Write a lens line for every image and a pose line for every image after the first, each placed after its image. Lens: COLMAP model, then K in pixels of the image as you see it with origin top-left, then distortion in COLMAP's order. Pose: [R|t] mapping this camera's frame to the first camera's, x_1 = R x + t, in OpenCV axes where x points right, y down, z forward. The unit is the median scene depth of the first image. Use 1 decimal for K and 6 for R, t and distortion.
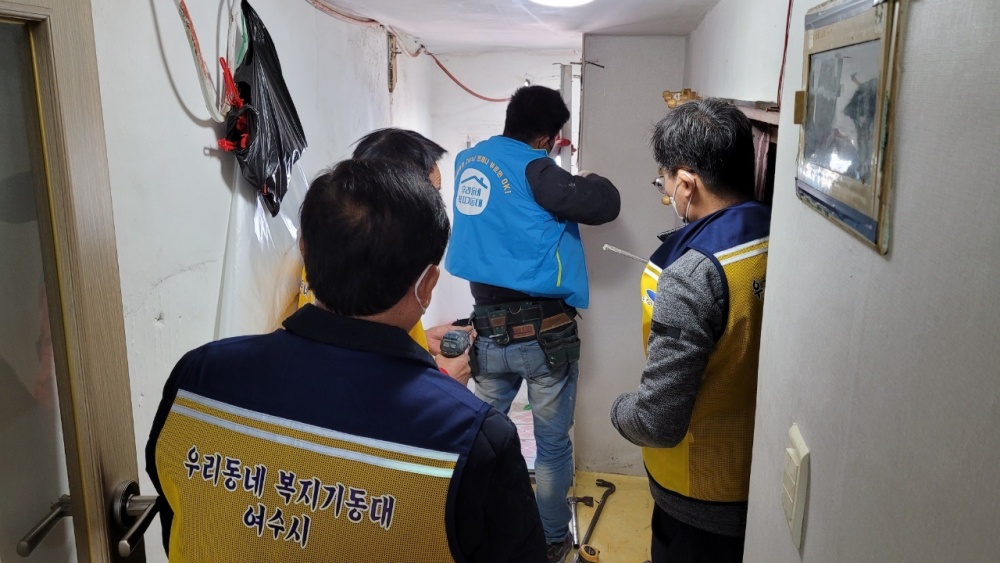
lens RADIAL K [[724.5, 0, 499.6], [0, 724.5, 234.4], [0, 0, 1]] dist [0.070104, 0.001987]
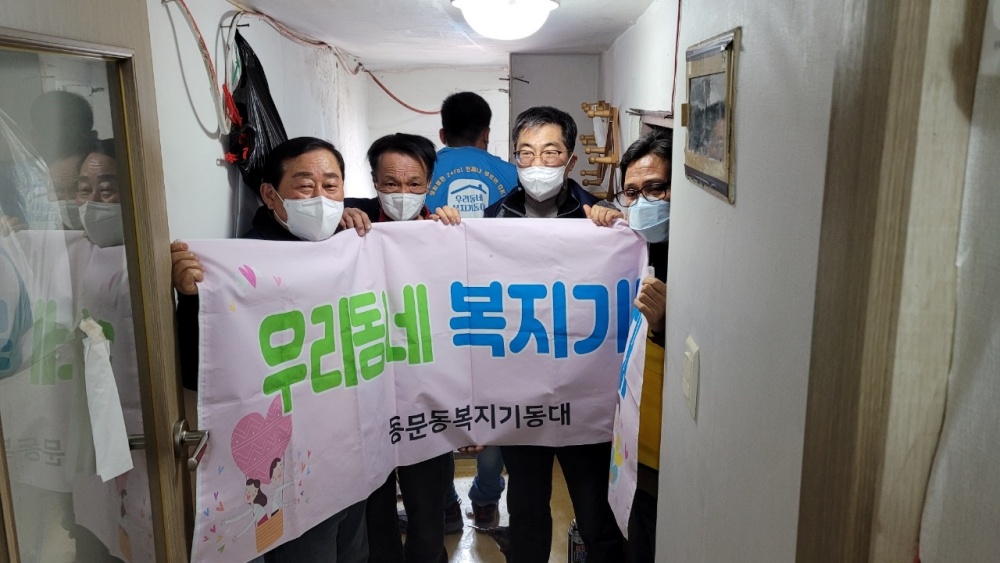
lens RADIAL K [[724.5, 0, 499.6], [0, 724.5, 234.4], [0, 0, 1]] dist [0.070104, 0.001987]
pose [[0.993288, -0.033844, 0.110605, -0.068323], [0.035649, 0.999261, -0.014381, 0.039910], [-0.110037, 0.018228, 0.993760, -0.217962]]
